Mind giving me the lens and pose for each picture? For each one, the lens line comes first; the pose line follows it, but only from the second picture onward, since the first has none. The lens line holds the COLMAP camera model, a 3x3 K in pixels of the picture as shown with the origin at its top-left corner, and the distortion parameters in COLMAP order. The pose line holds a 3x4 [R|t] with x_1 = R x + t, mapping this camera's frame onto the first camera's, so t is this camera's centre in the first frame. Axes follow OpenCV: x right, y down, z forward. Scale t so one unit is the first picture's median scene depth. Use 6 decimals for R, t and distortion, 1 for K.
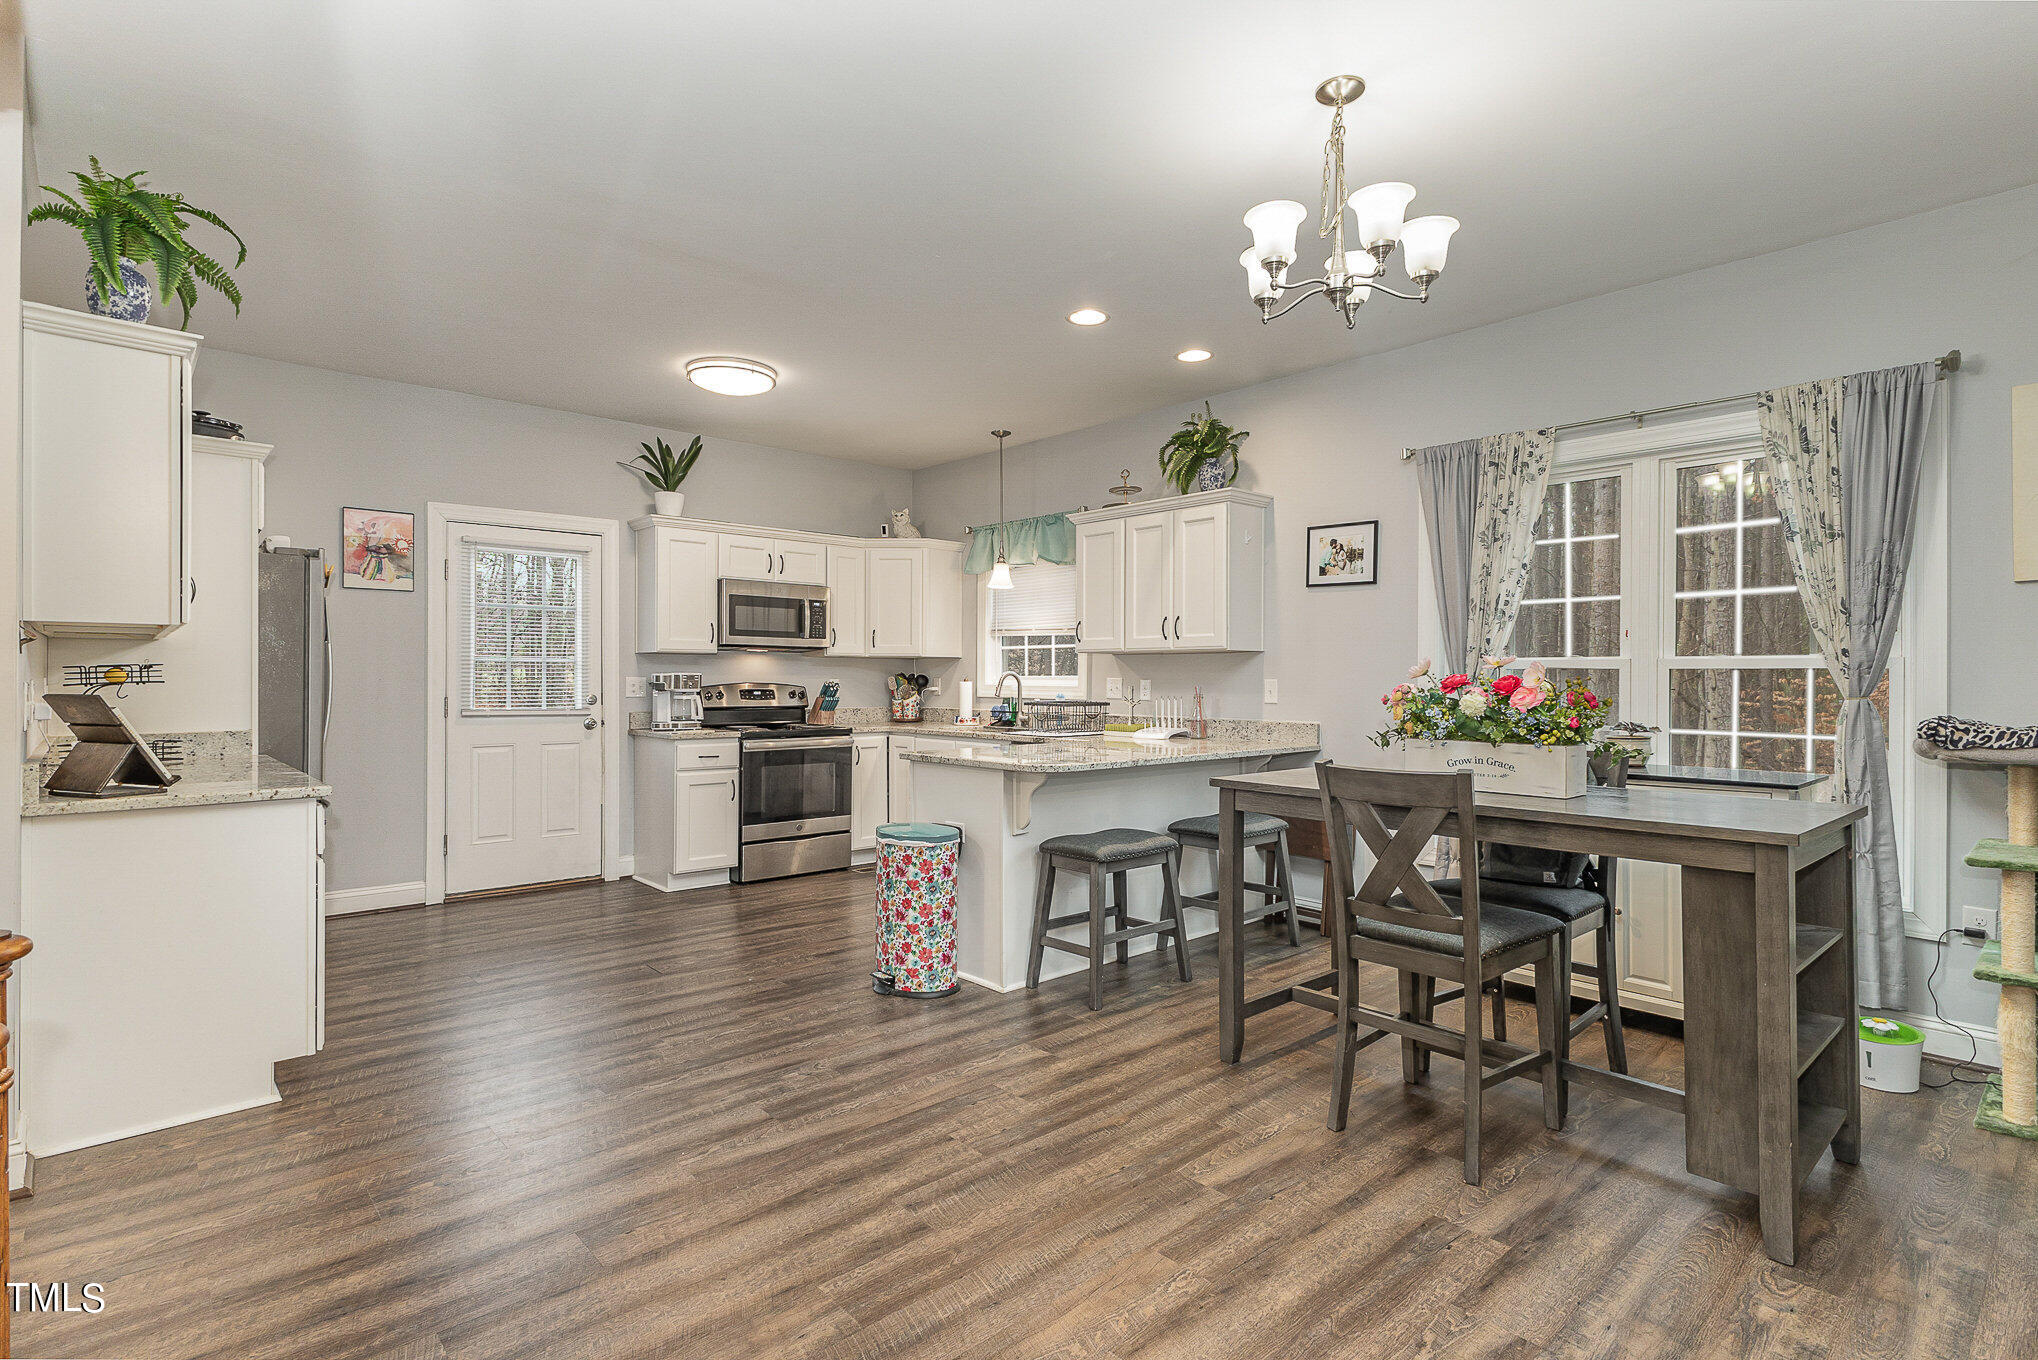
lens RADIAL K [[993.2, 0, 1023.8], [0, 993.2, 674.8], [0, 0, 1]] dist [0.019859, -0.008517]
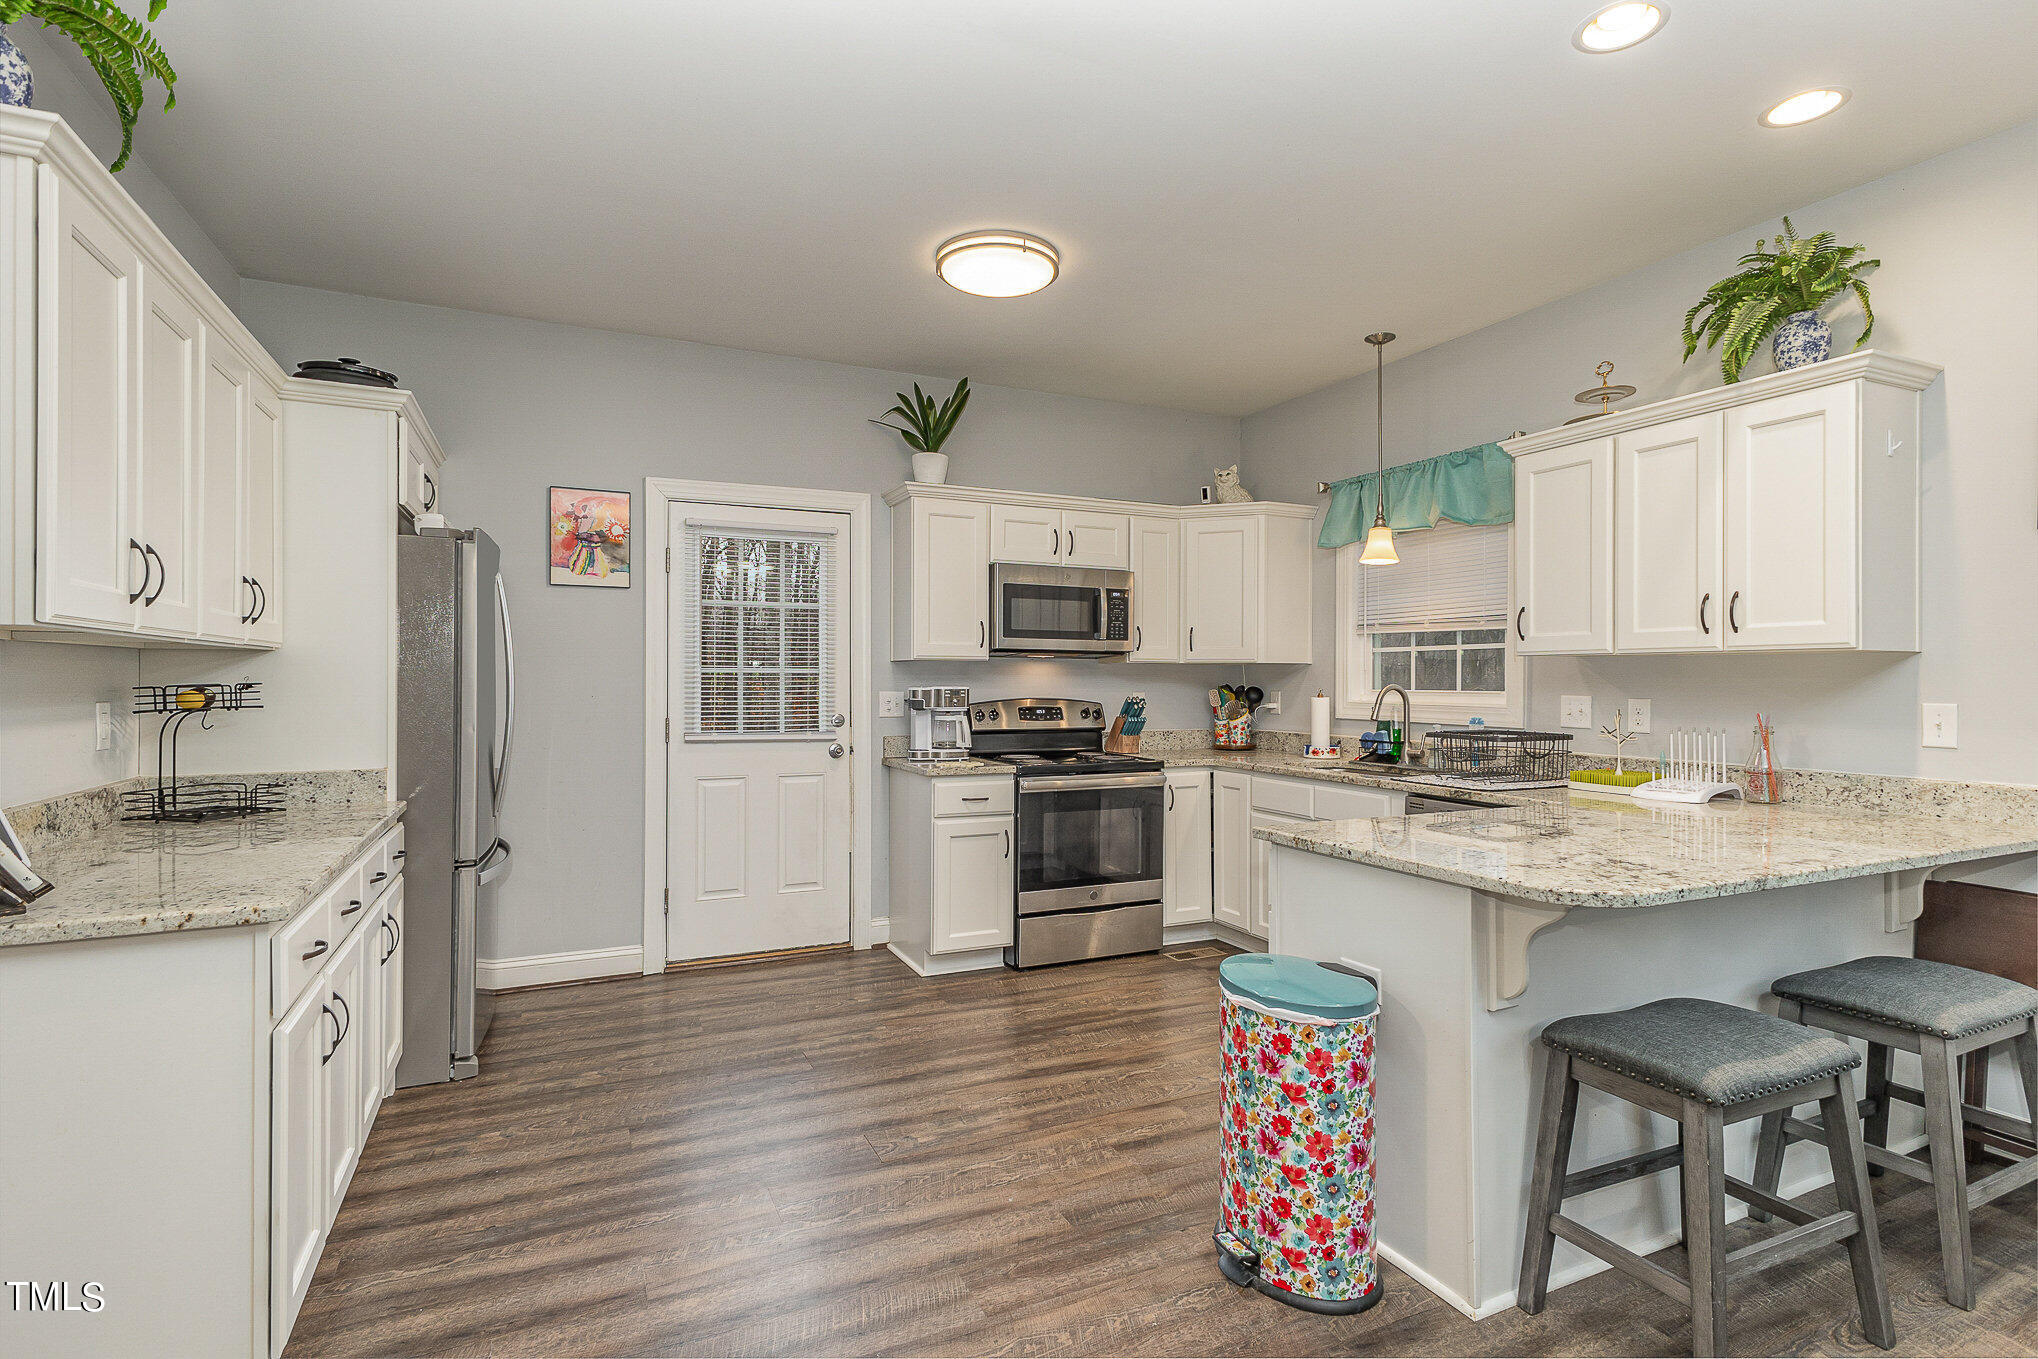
lens RADIAL K [[993.2, 0, 1021.8], [0, 993.2, 675.8], [0, 0, 1]] dist [0.019859, -0.008517]
pose [[0.955294, -0.001860, -0.295652, -0.082243], [0.001273, 0.999997, -0.002177, -0.011990], [0.295655, 0.001703, 0.955293, 0.393395]]
